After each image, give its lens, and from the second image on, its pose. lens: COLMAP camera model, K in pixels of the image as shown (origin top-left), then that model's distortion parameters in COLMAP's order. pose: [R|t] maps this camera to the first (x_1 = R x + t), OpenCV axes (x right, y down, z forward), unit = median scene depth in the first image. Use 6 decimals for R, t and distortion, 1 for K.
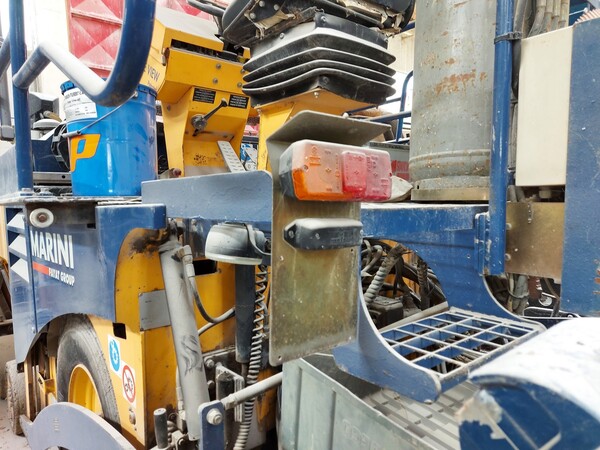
lens RADIAL K [[428.8, 0, 303.5], [0, 428.8, 228.8], [0, 0, 1]] dist [0.074760, -0.078632]
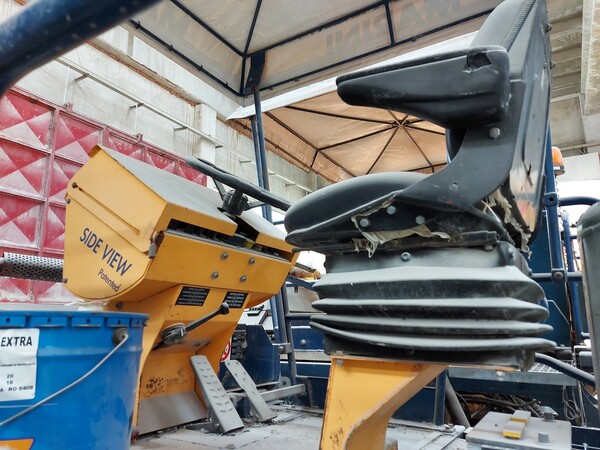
lens RADIAL K [[428.8, 0, 303.5], [0, 428.8, 228.8], [0, 0, 1]] dist [0.074760, -0.078632]
pose [[0.952066, 0.097019, 0.290098, -0.372393], [-0.010251, 0.957956, -0.286731, -0.308802], [-0.305720, 0.270013, 0.913032, 0.481173]]
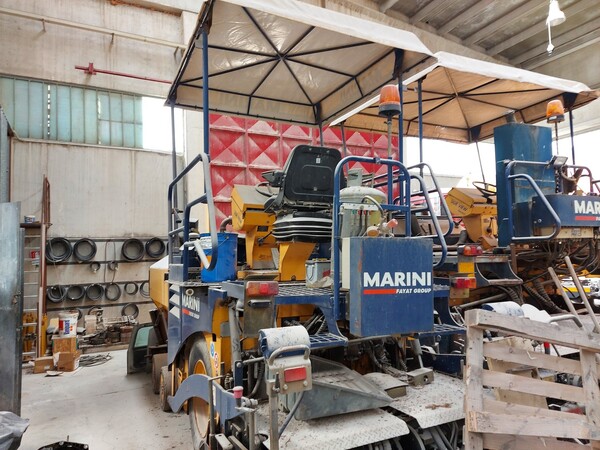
lens RADIAL K [[428.8, 0, 303.5], [0, 428.8, 228.8], [0, 0, 1]] dist [0.074760, -0.078632]
pose [[0.966076, -0.004986, -0.258208, 0.661166], [-0.027873, 0.991960, -0.123440, -0.087828], [0.256748, 0.126450, 0.958171, -1.223246]]
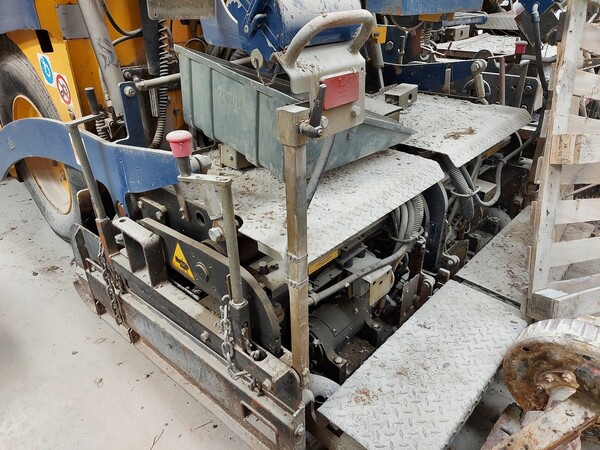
lens RADIAL K [[428.8, 0, 303.5], [0, 428.8, 228.8], [0, 0, 1]] dist [0.074760, -0.078632]
pose [[0.992658, -0.025259, 0.118288, 0.124403], [-0.029208, 0.898950, 0.437077, 0.134738], [-0.117375, -0.437323, 0.891612, -0.370182]]
